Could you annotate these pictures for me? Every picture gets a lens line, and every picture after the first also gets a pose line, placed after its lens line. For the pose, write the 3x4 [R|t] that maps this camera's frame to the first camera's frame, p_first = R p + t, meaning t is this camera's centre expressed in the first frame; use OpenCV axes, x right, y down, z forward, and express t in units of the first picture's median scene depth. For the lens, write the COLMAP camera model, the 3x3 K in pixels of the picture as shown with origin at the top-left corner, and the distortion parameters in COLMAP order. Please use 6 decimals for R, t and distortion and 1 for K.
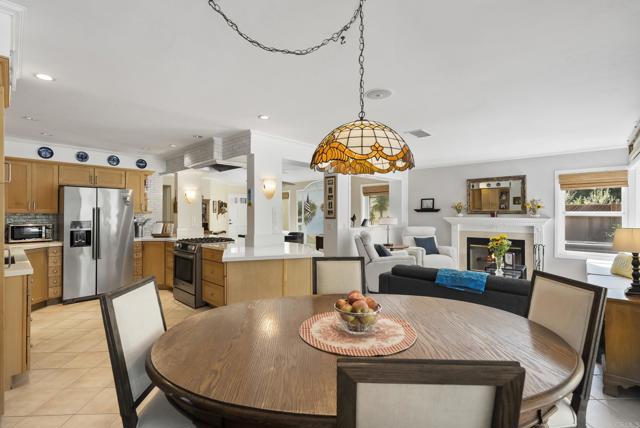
lens RADIAL K [[291.5, 0, 317.0], [0, 291.5, 213.0], [0, 0, 1]] dist [-0.010431, 0.004174]
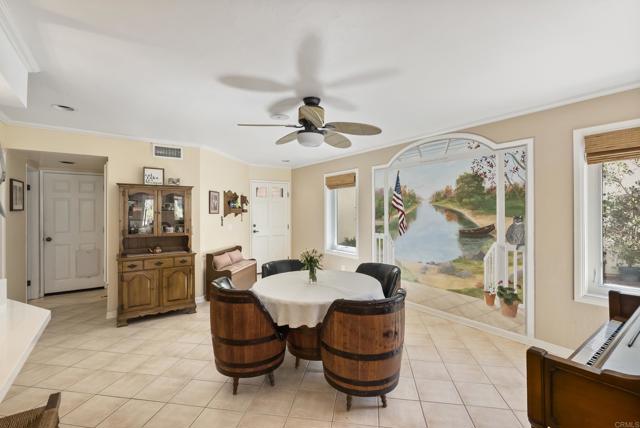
lens RADIAL K [[291.5, 0, 319.7], [0, 291.5, 213.0], [0, 0, 1]] dist [-0.010431, 0.004174]
pose [[0.980143, -0.003208, -0.198268, -0.105577], [0.004584, 0.999969, 0.006479, -0.007991], [0.198241, -0.007259, 0.980127, 0.899314]]
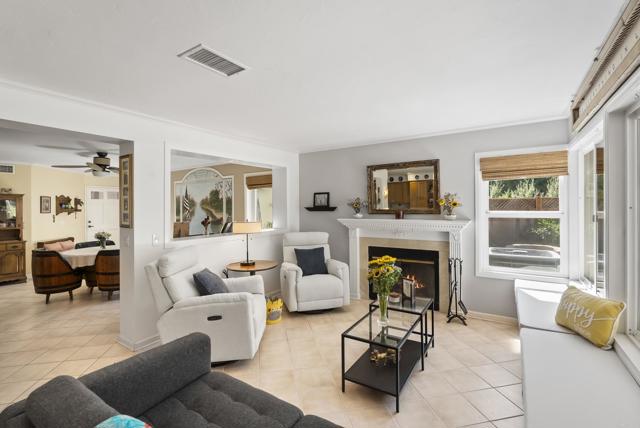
lens RADIAL K [[291.5, 0, 319.5], [0, 291.5, 206.5], [0, 0, 1]] dist [-0.010431, 0.004174]
pose [[0.986614, -0.009767, 0.162782, 0.318201], [0.009783, 0.999952, 0.000706, -0.018726], [-0.162781, 0.000896, 0.986662, 0.350230]]
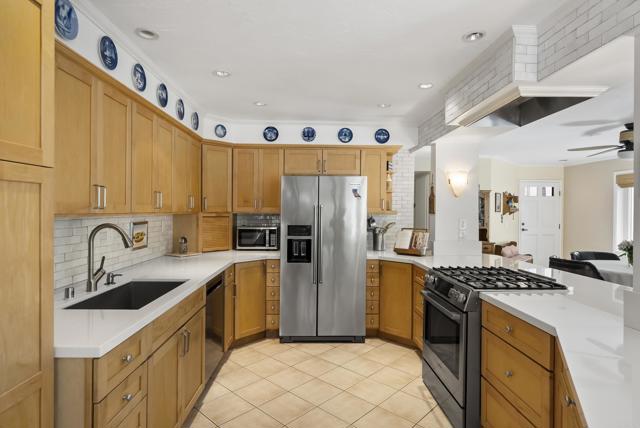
lens RADIAL K [[354.1, 0, 321.2], [0, 354.1, 212.6], [0, 0, 1]] dist [-0.004602, -0.001089]
pose [[0.707563, 0.009790, -0.706582, -0.150760], [-0.004837, 0.999948, 0.009012, -0.008119], [0.706633, -0.002959, 0.707574, 0.359093]]
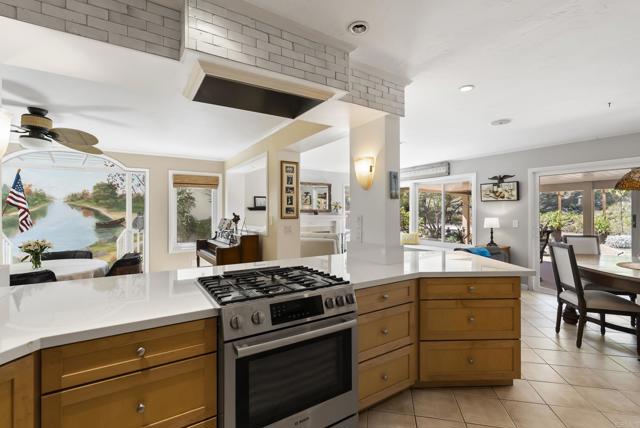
lens RADIAL K [[291.5, 0, 320.8], [0, 291.5, 210.5], [0, 0, 1]] dist [-0.010431, 0.004174]
pose [[0.248042, 0.006786, 0.968726, -0.622918], [0.001160, 0.999973, -0.007301, 0.004932], [-0.968749, 0.002934, 0.248027, 0.707595]]
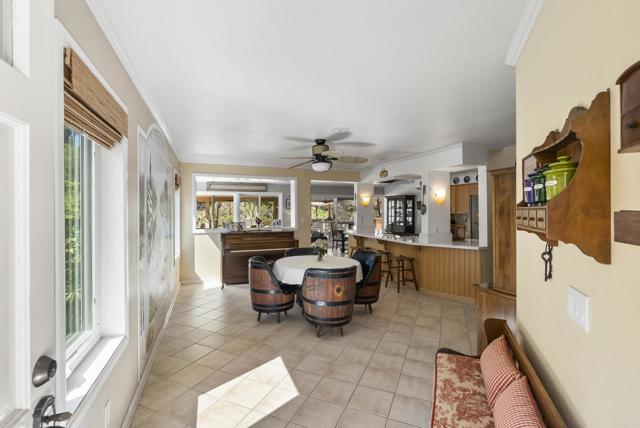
lens RADIAL K [[291.5, 0, 318.7], [0, 291.5, 211.4], [0, 0, 1]] dist [-0.010431, 0.004174]
pose [[-0.896576, 0.001201, 0.442888, -0.537215], [0.001216, 0.999999, -0.000251, -0.013385], [-0.442888, 0.000314, -0.896577, 2.039914]]
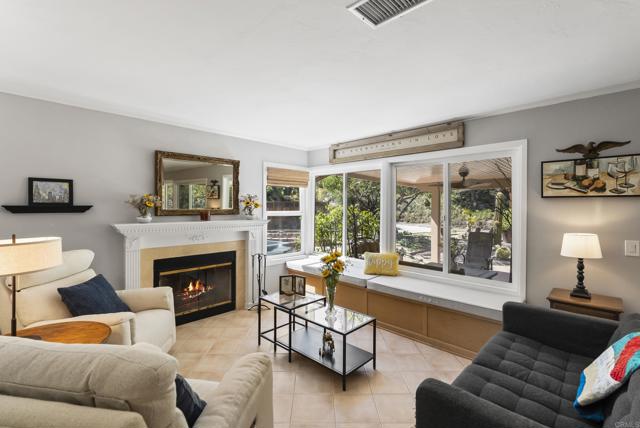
lens RADIAL K [[291.5, 0, 318.6], [0, 291.5, 206.1], [0, 0, 1]] dist [-0.010431, 0.004174]
pose [[0.036021, 0.004843, 0.999339, 0.000830], [-0.005218, 0.999976, -0.004658, -0.015208], [-0.999337, -0.005047, 0.036045, 0.775315]]
